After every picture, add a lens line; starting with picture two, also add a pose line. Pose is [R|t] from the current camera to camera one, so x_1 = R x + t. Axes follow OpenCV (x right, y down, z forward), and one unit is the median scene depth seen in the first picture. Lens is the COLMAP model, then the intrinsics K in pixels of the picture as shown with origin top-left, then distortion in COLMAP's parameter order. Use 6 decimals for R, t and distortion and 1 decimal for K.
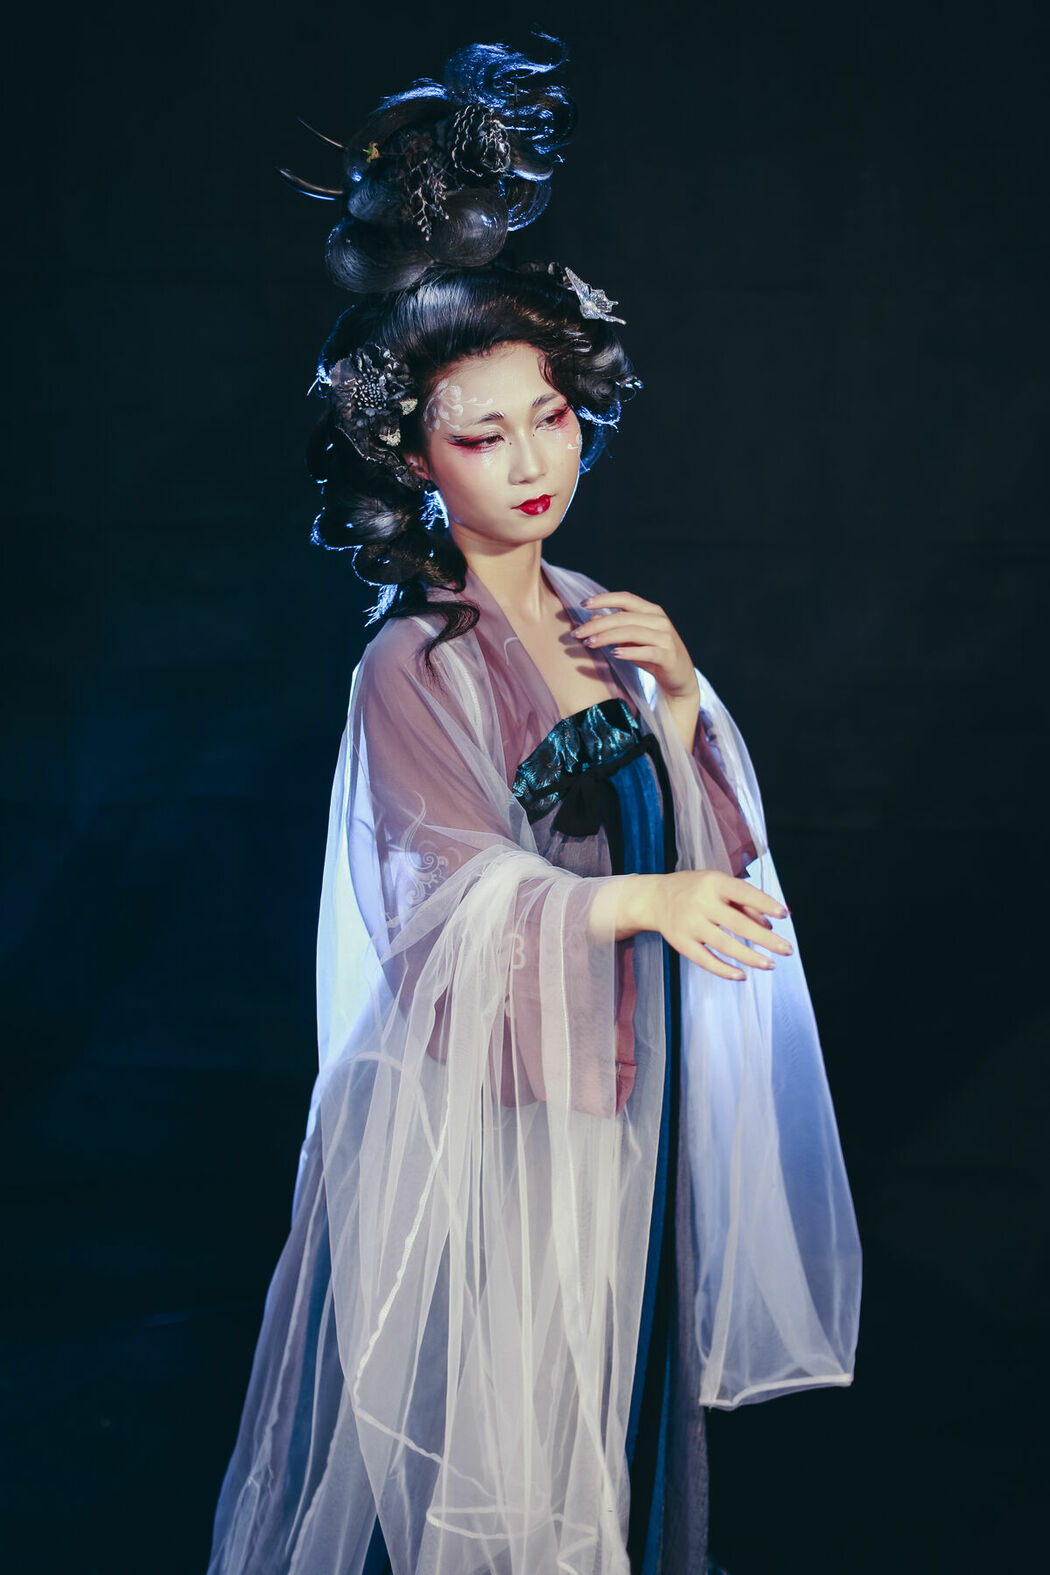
lens RADIAL K [[2224.0, 0, 527.0], [0, 2224.0, 787.2], [0, 0, 1]] dist [-0.024564, -0.592498]
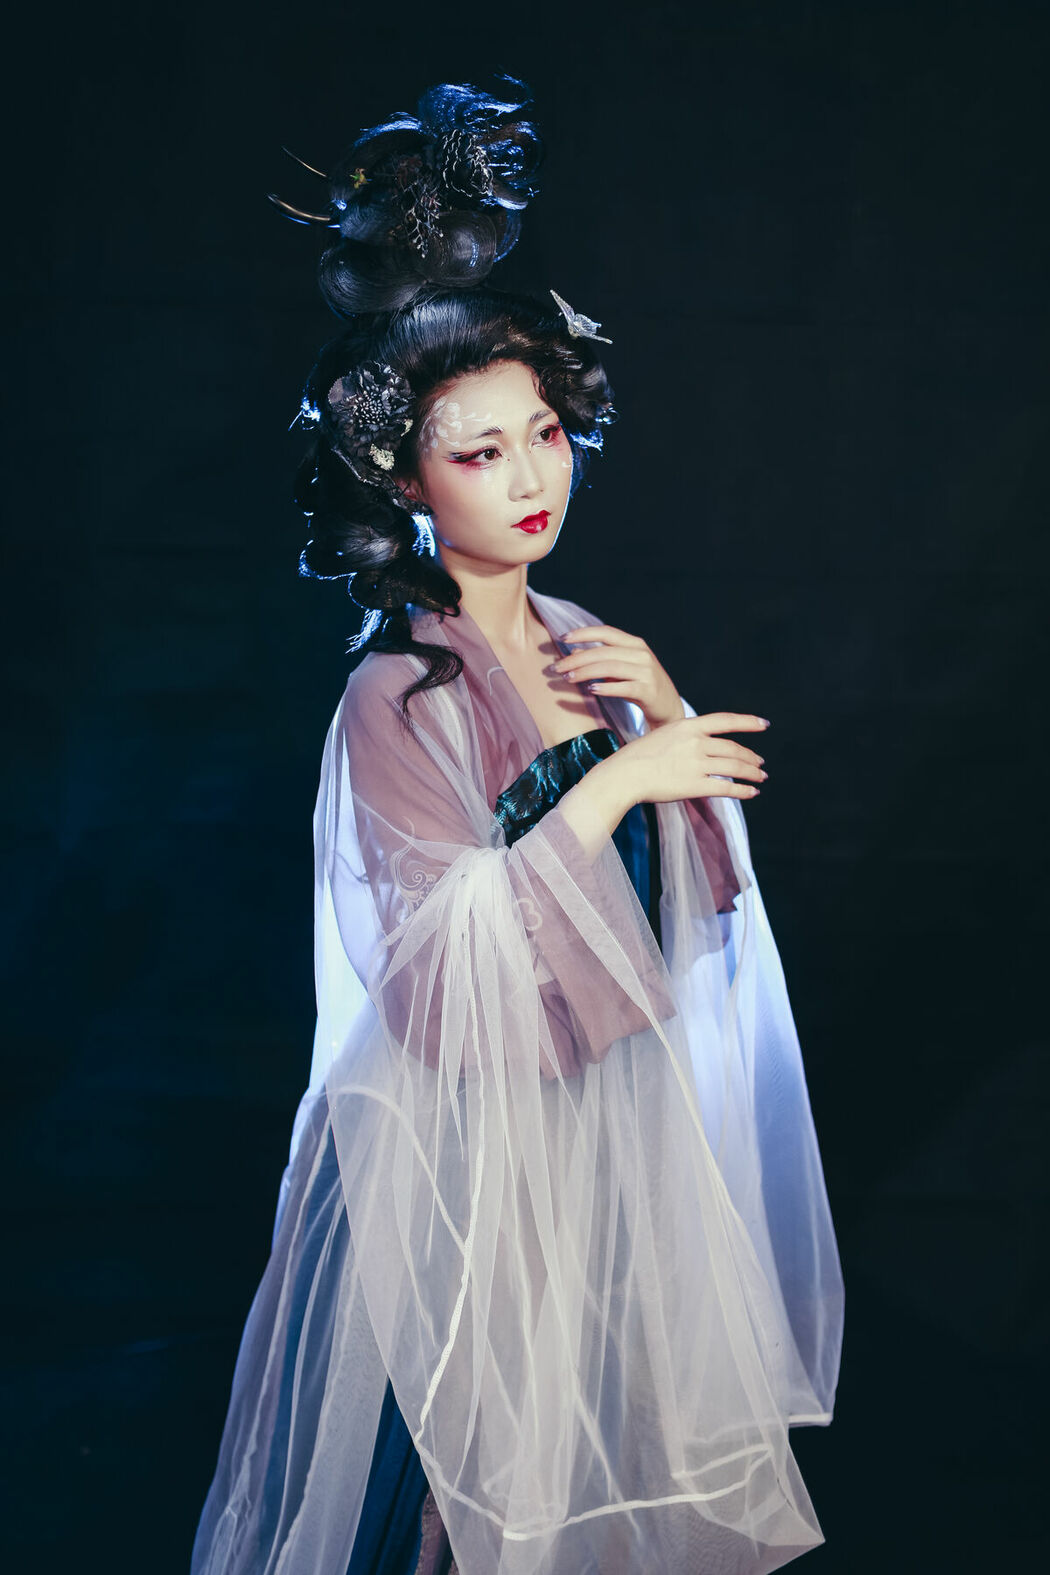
lens RADIAL K [[2224.0, 0, 527.0], [0, 2224.0, 787.2], [0, 0, 1]] dist [-0.024564, -0.592498]
pose [[0.991217, -0.046782, 0.123694, -0.130790], [0.060271, 0.992360, -0.107654, 0.100718], [-0.117713, 0.114164, 0.986464, 0.027497]]
